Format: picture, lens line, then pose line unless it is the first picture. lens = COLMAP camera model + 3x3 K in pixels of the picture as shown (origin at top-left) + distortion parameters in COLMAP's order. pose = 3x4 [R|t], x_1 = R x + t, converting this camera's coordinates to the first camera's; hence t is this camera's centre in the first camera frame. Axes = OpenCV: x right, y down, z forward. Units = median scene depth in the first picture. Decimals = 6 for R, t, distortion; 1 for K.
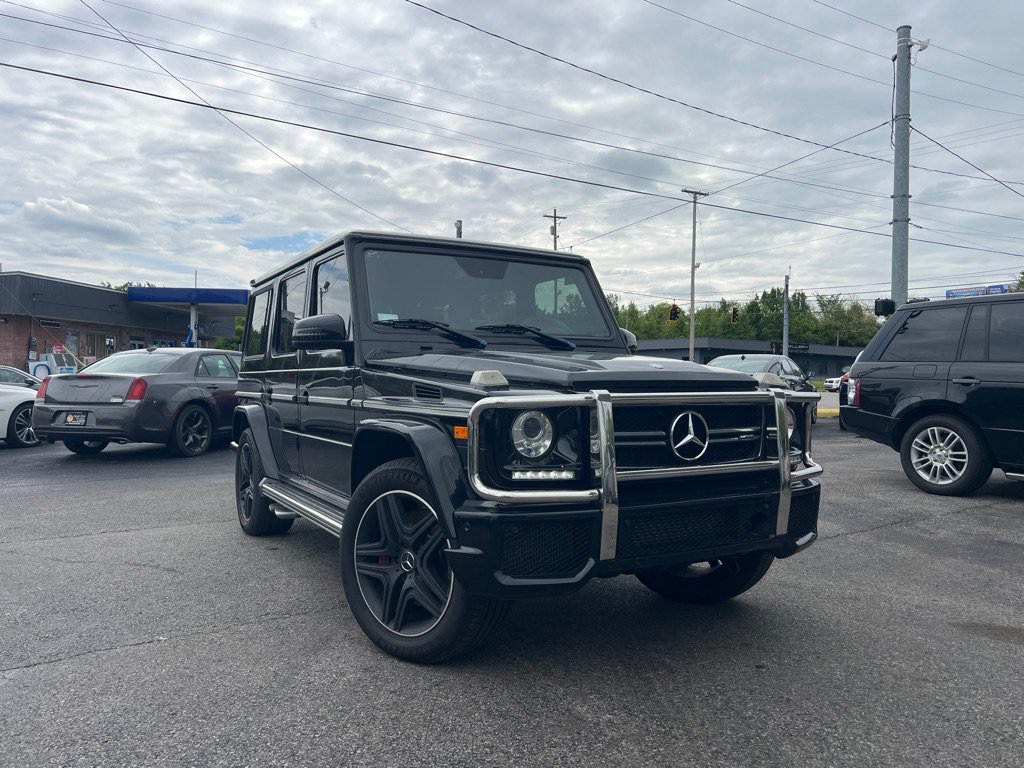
lens RADIAL K [[768.3, 0, 509.3], [0, 768.3, 381.6], [0, 0, 1]] dist [0.046120, -0.050129]
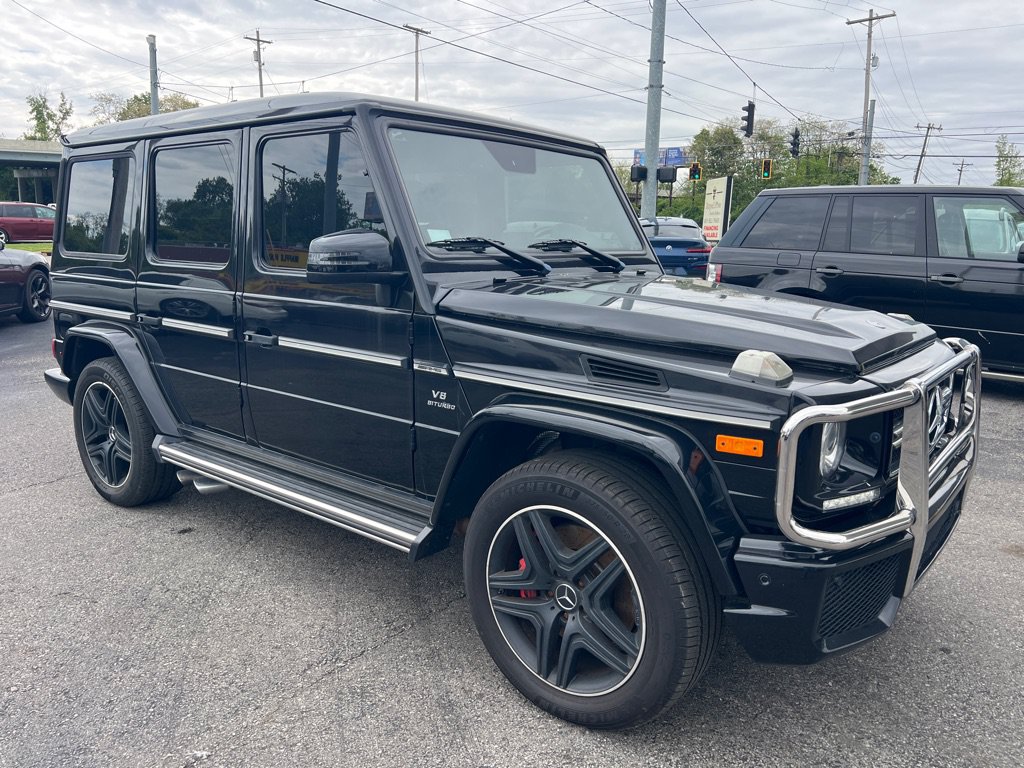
lens RADIAL K [[768.3, 0, 514.0], [0, 768.3, 383.9], [0, 0, 1]] dist [0.046120, -0.050129]
pose [[0.929997, -0.060443, 0.362563, -0.296168], [-0.011674, 0.981032, 0.193493, -0.072527], [-0.367381, -0.184181, 0.911652, 0.257630]]
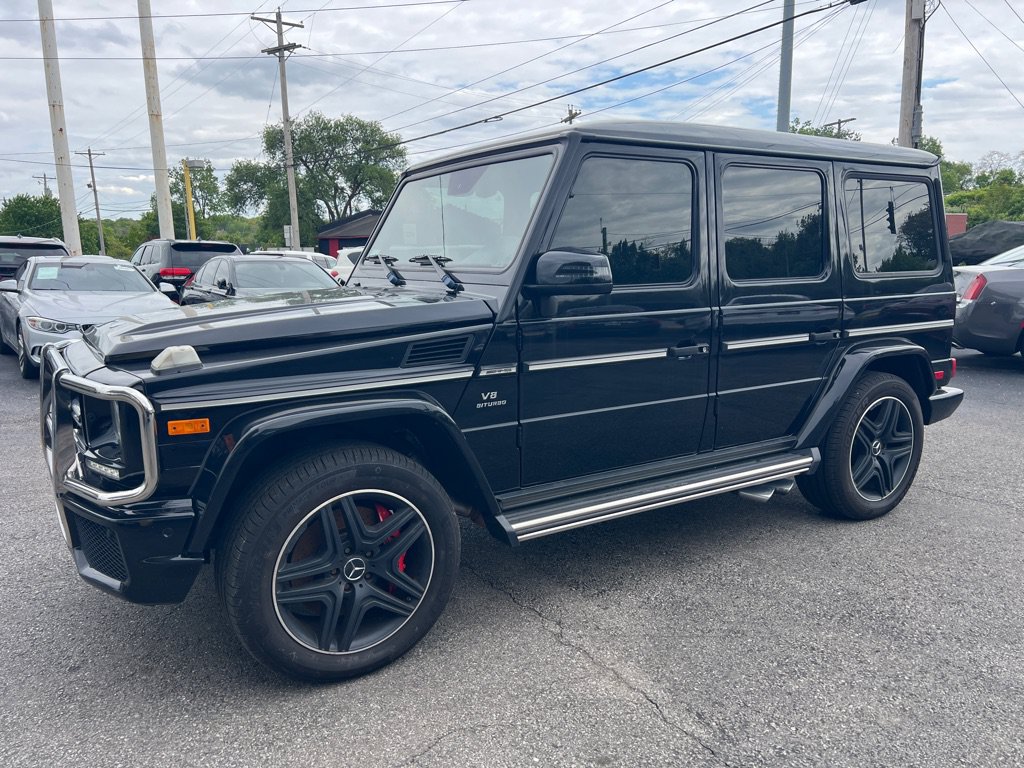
lens RADIAL K [[768.3, 0, 510.3], [0, 768.3, 387.7], [0, 0, 1]] dist [0.046120, -0.050129]
pose [[0.050570, 0.167416, -0.984588, 0.755933], [0.011297, 0.985691, 0.168184, -0.064423], [0.998657, -0.019628, 0.047955, 0.937289]]
